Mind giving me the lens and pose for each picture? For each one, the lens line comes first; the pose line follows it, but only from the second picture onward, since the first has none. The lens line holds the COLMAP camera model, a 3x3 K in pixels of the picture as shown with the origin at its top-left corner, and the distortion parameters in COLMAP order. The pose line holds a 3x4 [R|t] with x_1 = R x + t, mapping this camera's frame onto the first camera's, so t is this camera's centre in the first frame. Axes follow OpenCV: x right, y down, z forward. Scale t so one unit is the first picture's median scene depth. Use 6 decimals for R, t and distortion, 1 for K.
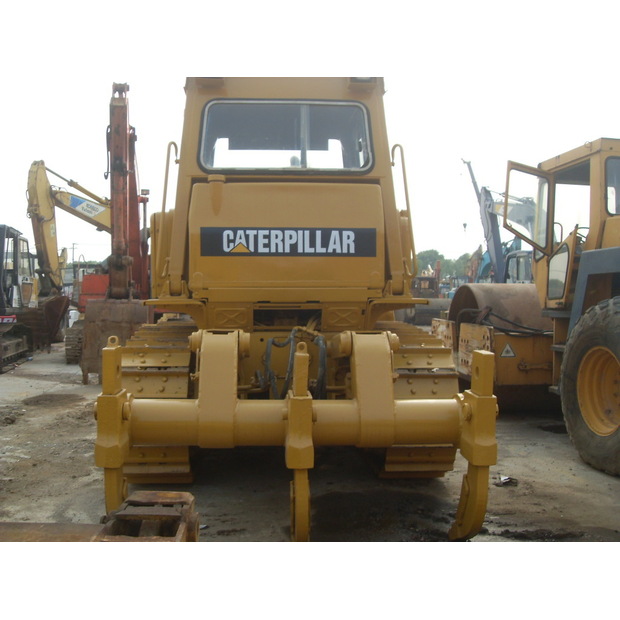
lens RADIAL K [[695.1, 0, 310.0], [0, 695.1, 310.0], [0, 0, 1]] dist [-0.195650, 0.192581]
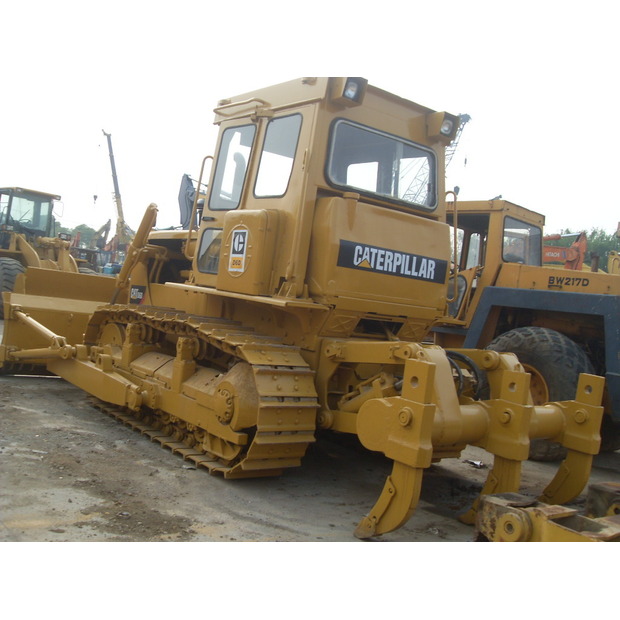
lens RADIAL K [[695.1, 0, 310.0], [0, 695.1, 310.0], [0, 0, 1]] dist [-0.195650, 0.192581]
pose [[0.829539, 0.094675, 0.550366, -0.770573], [-0.115009, 0.993361, 0.002467, -0.007654], [-0.546478, -0.065344, 0.834920, 0.114521]]
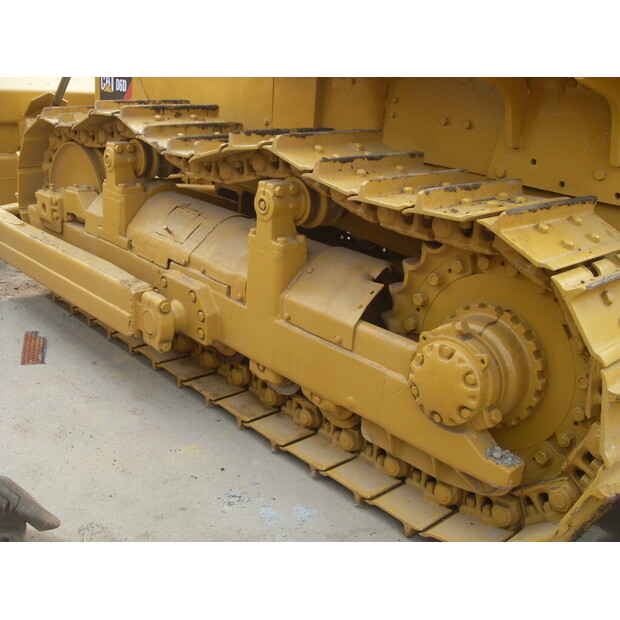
lens RADIAL K [[695.1, 0, 310.0], [0, 695.1, 310.0], [0, 0, 1]] dist [-0.195650, 0.192581]
pose [[0.793286, -0.167393, 0.585387, -0.559046], [-0.040721, 0.944724, 0.325329, -0.002795], [-0.607486, -0.281916, 0.742619, 0.835683]]
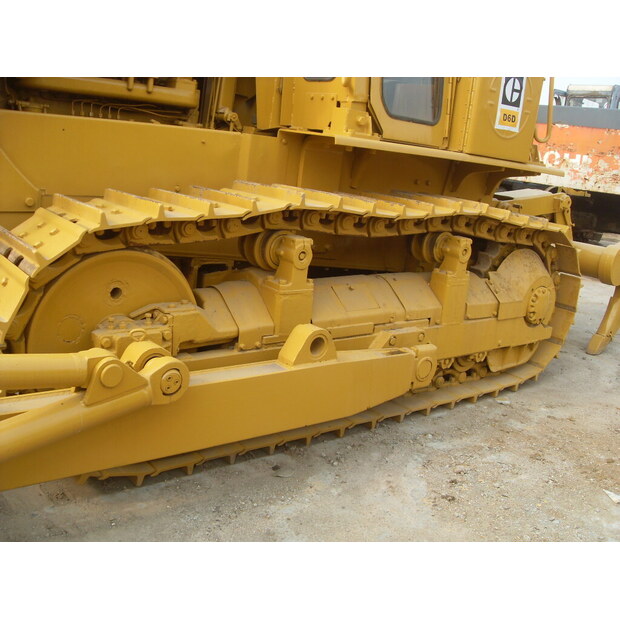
lens RADIAL K [[695.1, 0, 310.0], [0, 695.1, 310.0], [0, 0, 1]] dist [-0.195650, 0.192581]
pose [[-0.568770, -0.258539, 0.780806, -0.796995], [-0.097260, 0.963793, 0.248281, -0.025383], [-0.816726, 0.065274, -0.573322, 1.797373]]
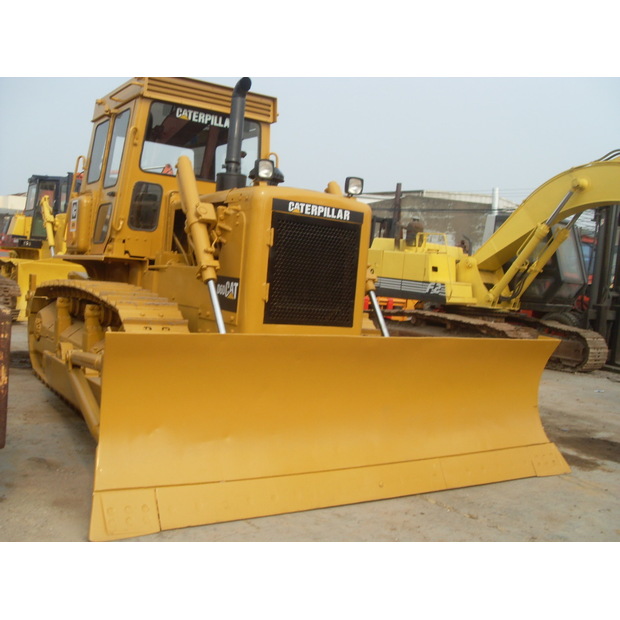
lens RADIAL K [[695.1, 0, 310.0], [0, 695.1, 310.0], [0, 0, 1]] dist [-0.195650, 0.192581]
pose [[-0.870253, -0.052023, -0.489851, 0.104431], [-0.092586, 0.993960, 0.058924, -0.037047], [0.483827, 0.096632, -0.869813, 2.650058]]
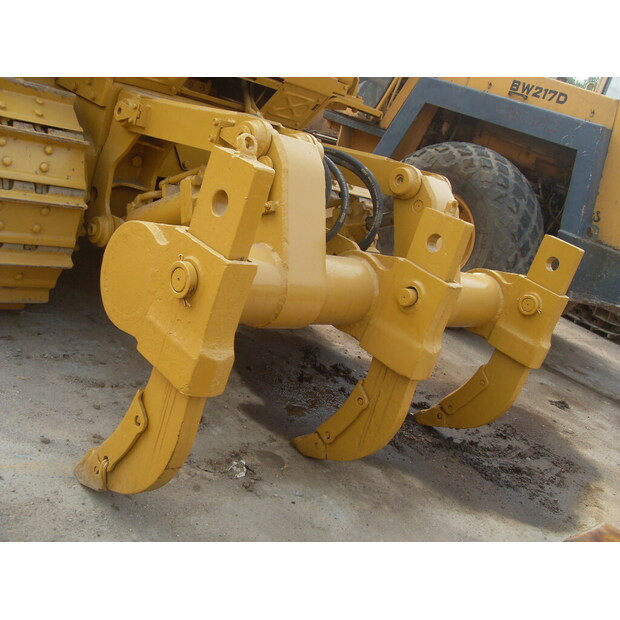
lens RADIAL K [[695.1, 0, 310.0], [0, 695.1, 310.0], [0, 0, 1]] dist [-0.195650, 0.192581]
pose [[0.736613, 0.048642, 0.674563, -0.411860], [-0.307013, 0.912769, 0.269435, 0.005755], [-0.602615, -0.405569, 0.687291, 0.431519]]
